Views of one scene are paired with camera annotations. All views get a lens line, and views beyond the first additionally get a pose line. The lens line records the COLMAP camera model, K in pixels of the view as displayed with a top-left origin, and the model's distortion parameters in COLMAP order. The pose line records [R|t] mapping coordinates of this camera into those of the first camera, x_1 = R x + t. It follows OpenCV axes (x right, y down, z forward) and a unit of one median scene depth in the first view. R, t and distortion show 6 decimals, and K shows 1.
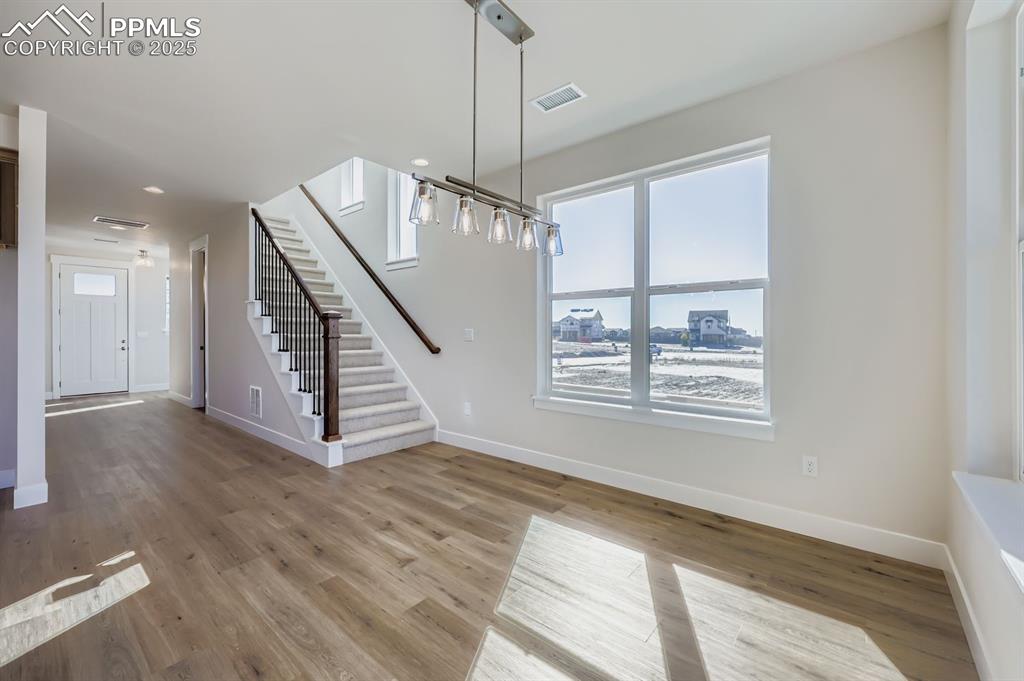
lens RADIAL K [[418.9, 0, 509.7], [0, 418.9, 336.1], [0, 0, 1]] dist [0.010114, 0.000207]
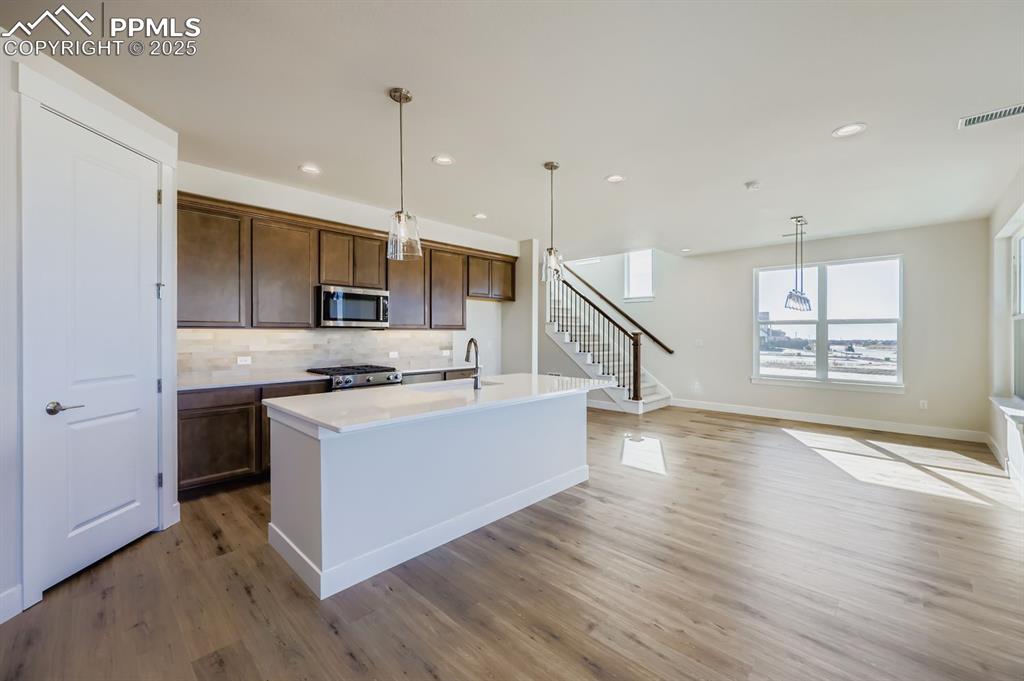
lens RADIAL K [[418.9, 0, 514.3], [0, 418.9, 337.9], [0, 0, 1]] dist [0.010114, 0.000207]
pose [[0.998396, 0.003321, -0.056518, -0.853569], [-0.003200, 0.999992, 0.002235, -0.028339], [0.056525, -0.002051, 0.998399, -0.874247]]
